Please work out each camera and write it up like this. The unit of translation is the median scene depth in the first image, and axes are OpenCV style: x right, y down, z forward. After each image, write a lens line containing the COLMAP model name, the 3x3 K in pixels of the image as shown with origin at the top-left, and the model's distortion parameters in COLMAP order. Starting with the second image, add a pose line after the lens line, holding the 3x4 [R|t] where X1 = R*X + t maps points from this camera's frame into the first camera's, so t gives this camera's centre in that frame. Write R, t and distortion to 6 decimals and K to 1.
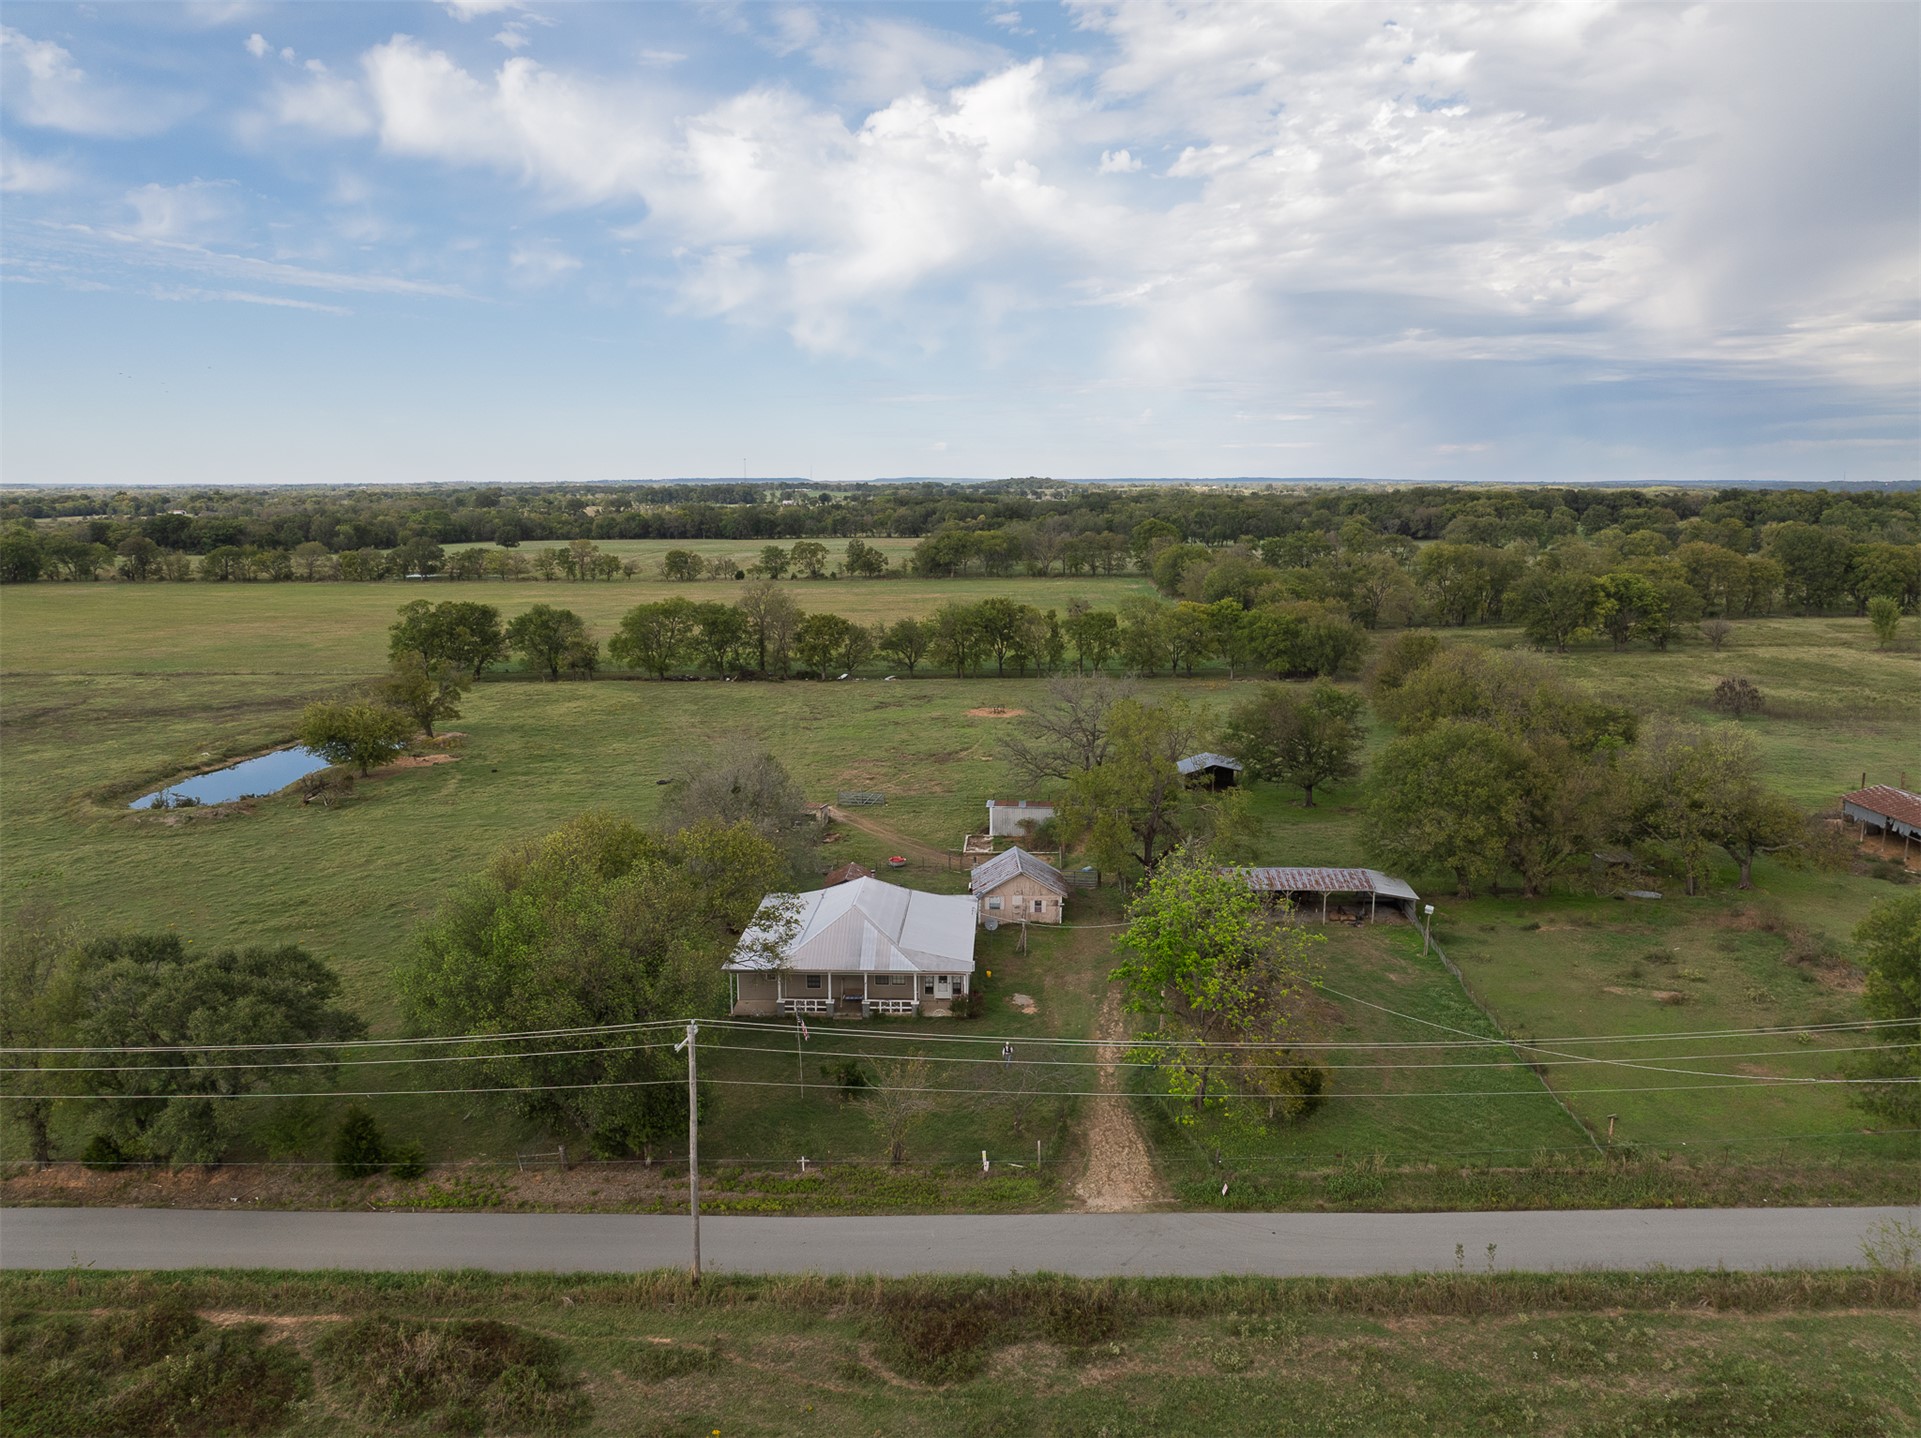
lens RADIAL K [[1355.1, 0, 958.4], [0, 1355.1, 716.6], [0, 0, 1]] dist [-0.036949, 0.000118]
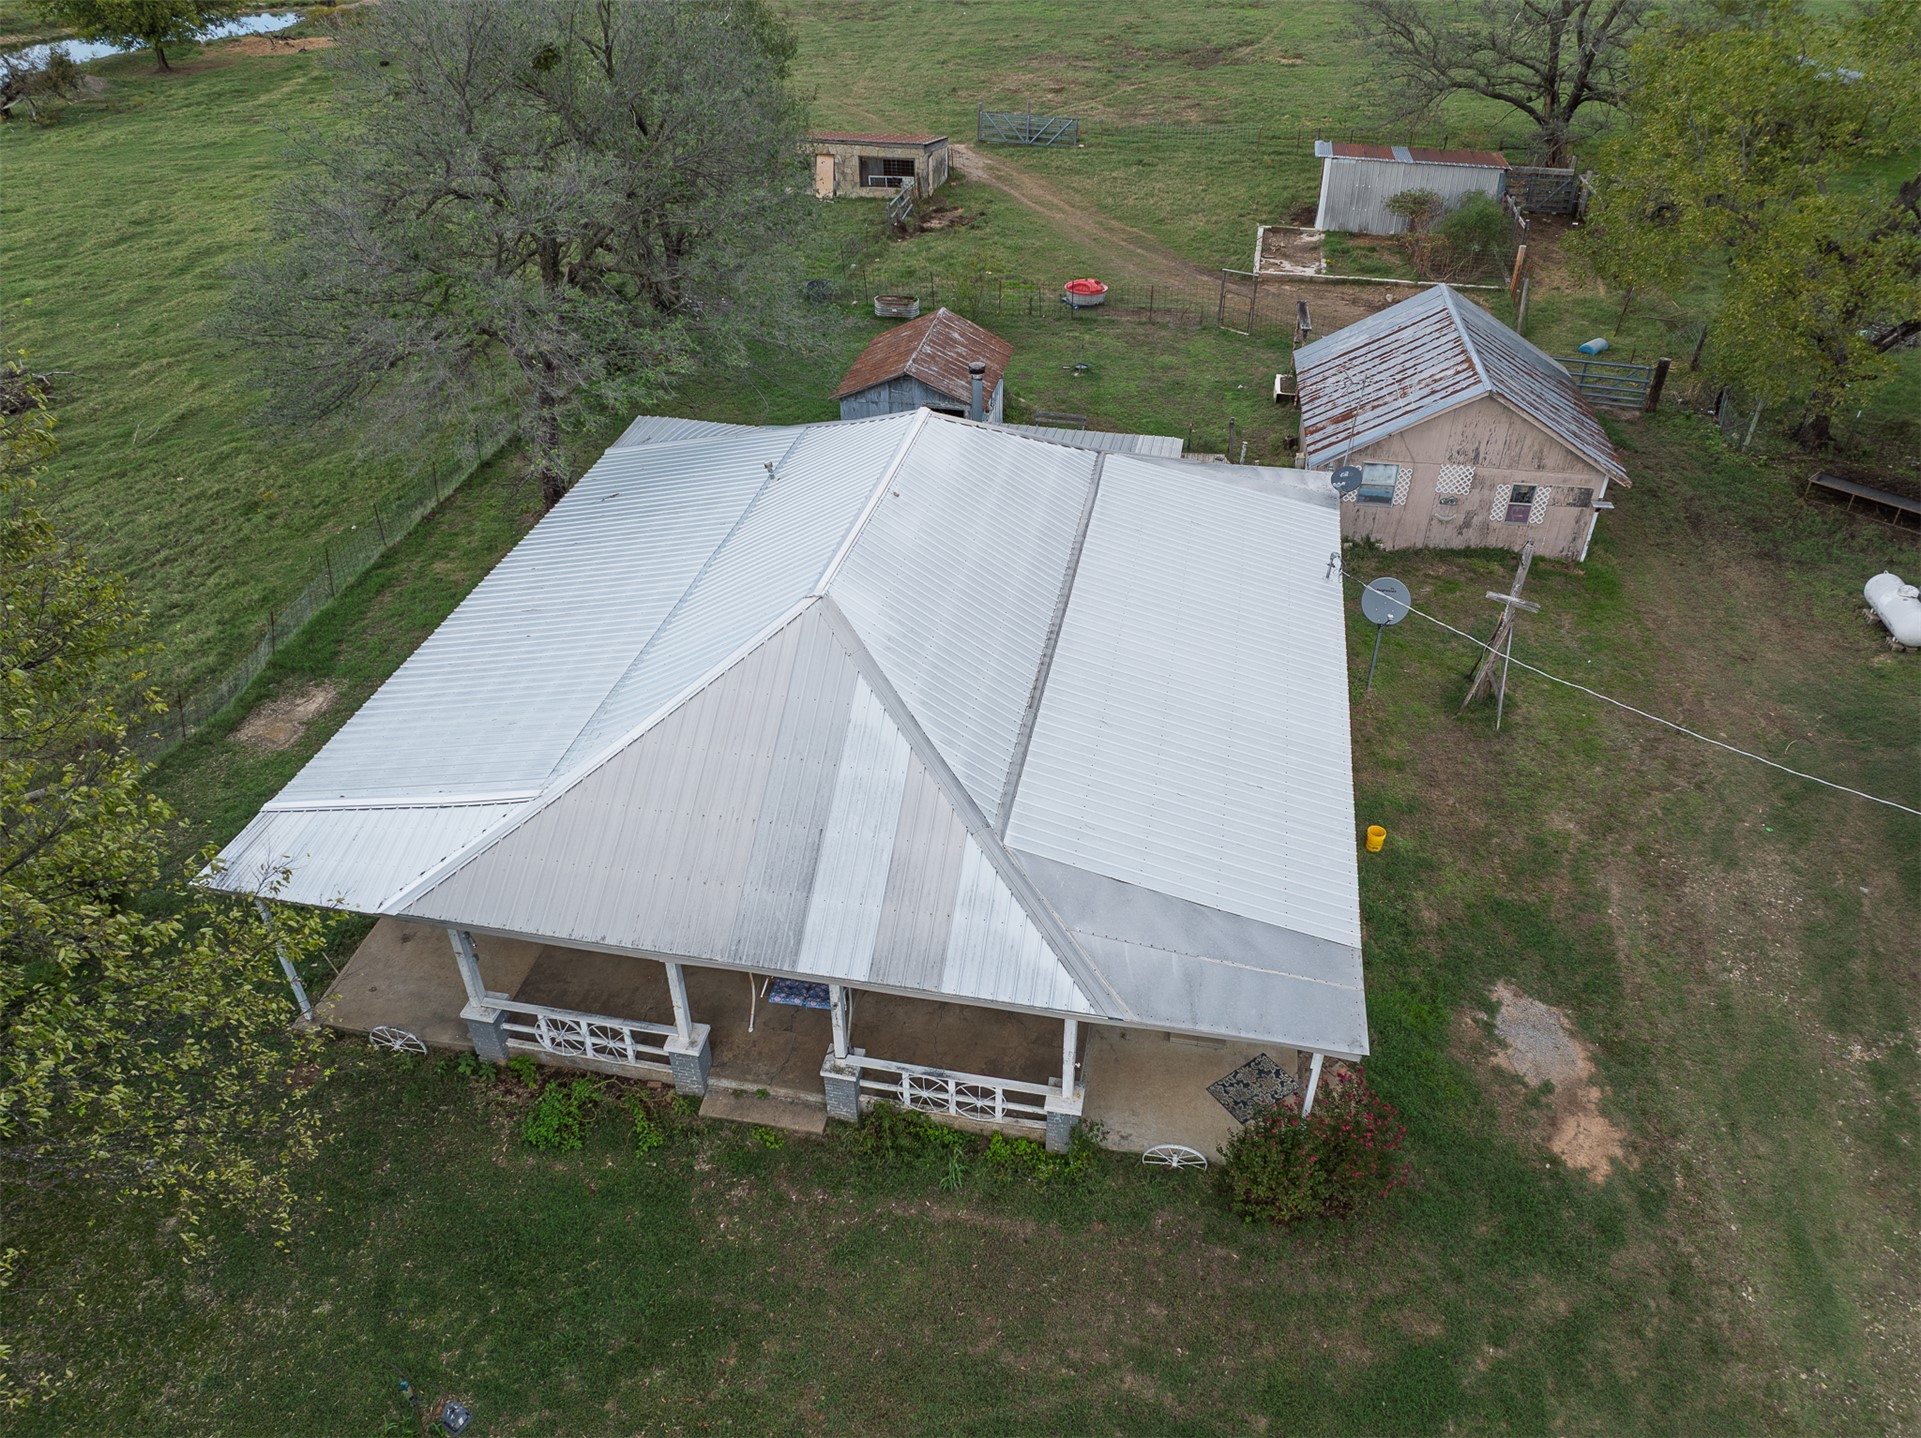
lens RADIAL K [[1355.1, 0, 958.4], [0, 1355.1, 716.6], [0, 0, 1]] dist [-0.036949, 0.000118]
pose [[0.986923, 0.090889, -0.133127, -0.016992], [-0.022926, 0.896630, 0.442186, 0.041933], [0.159556, -0.433351, 0.886988, 0.554704]]
